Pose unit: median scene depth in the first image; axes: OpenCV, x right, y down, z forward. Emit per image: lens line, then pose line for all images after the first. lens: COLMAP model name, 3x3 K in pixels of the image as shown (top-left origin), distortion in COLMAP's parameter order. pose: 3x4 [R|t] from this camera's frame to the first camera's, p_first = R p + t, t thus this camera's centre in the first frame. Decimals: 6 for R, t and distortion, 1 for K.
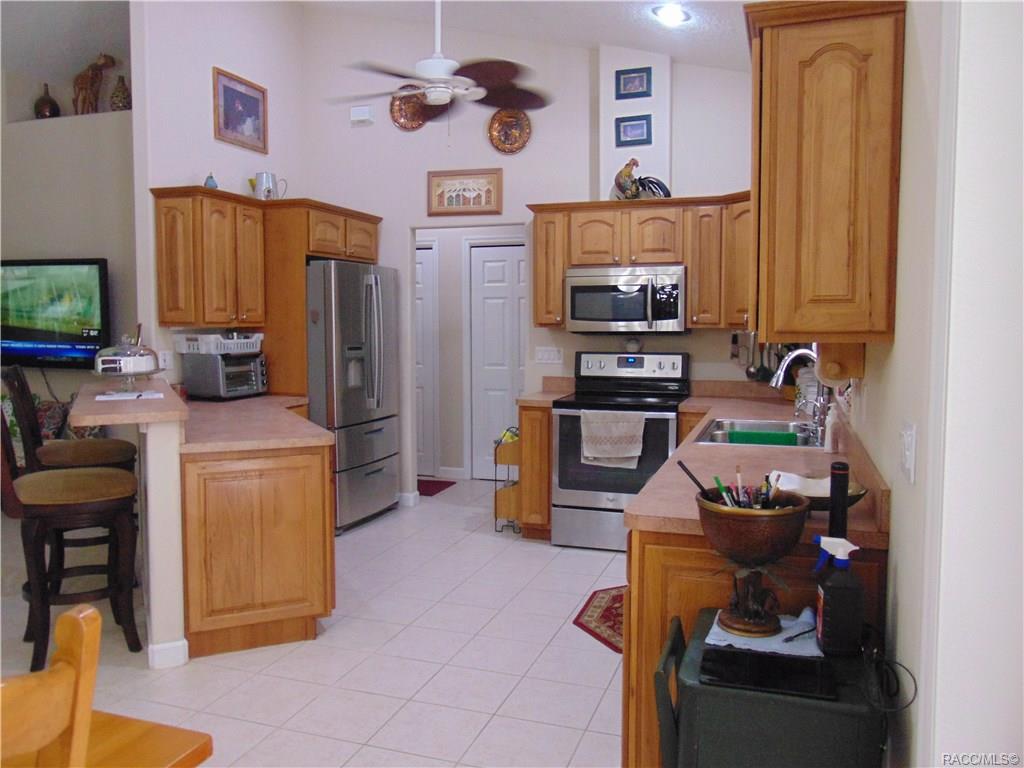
lens RADIAL K [[813.4, 0, 512.0], [0, 813.4, 384.0], [0, 0, 1]] dist [-0.000656, 0.012272]
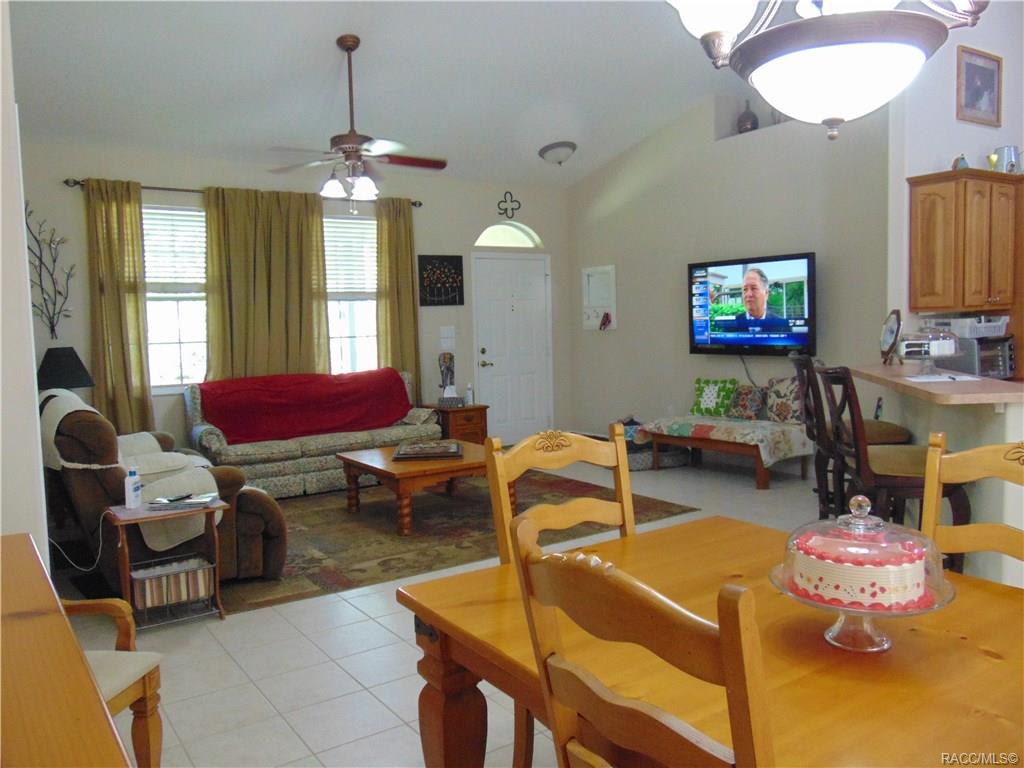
lens RADIAL K [[813.4, 0, 512.0], [0, 813.4, 384.0], [0, 0, 1]] dist [-0.000656, 0.012272]
pose [[0.809990, 0.011726, -0.586327, -0.218508], [-0.005807, 0.999911, 0.011975, 0.009303], [0.586415, -0.006295, 0.809986, -0.112815]]
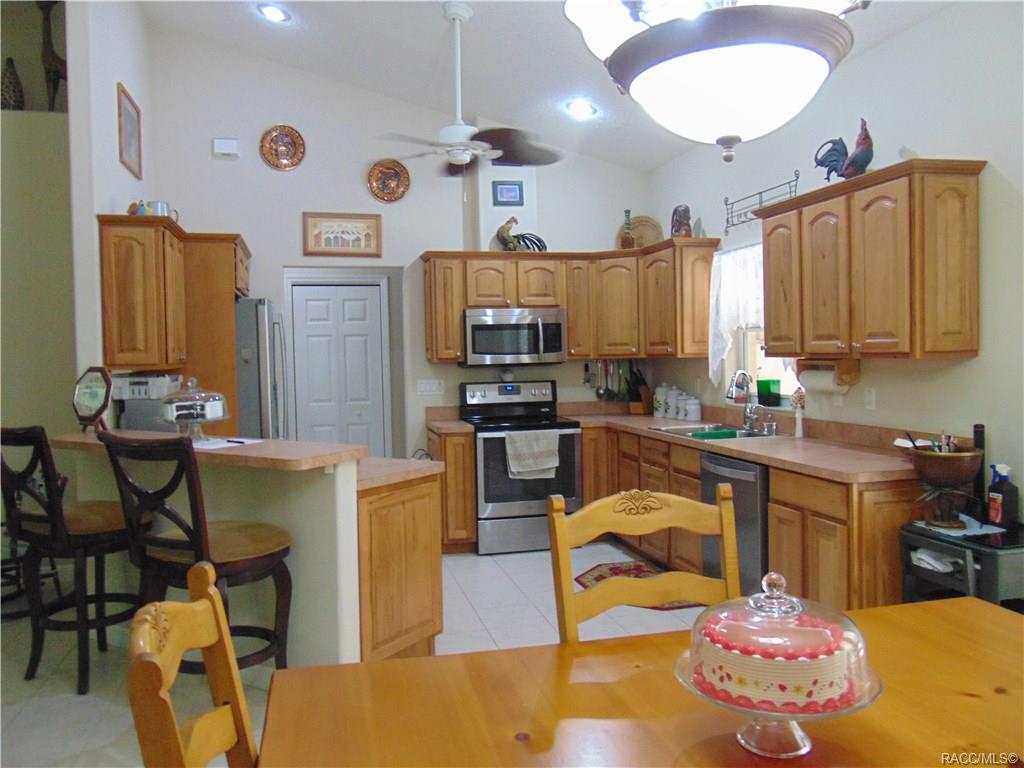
lens RADIAL K [[813.4, 0, 512.0], [0, 813.4, 384.0], [0, 0, 1]] dist [-0.000656, 0.012272]
pose [[0.839702, -0.038956, 0.541649, -0.496768], [0.063723, 0.997601, -0.027039, -0.003709], [-0.539296, 0.057220, 0.840170, 0.023806]]
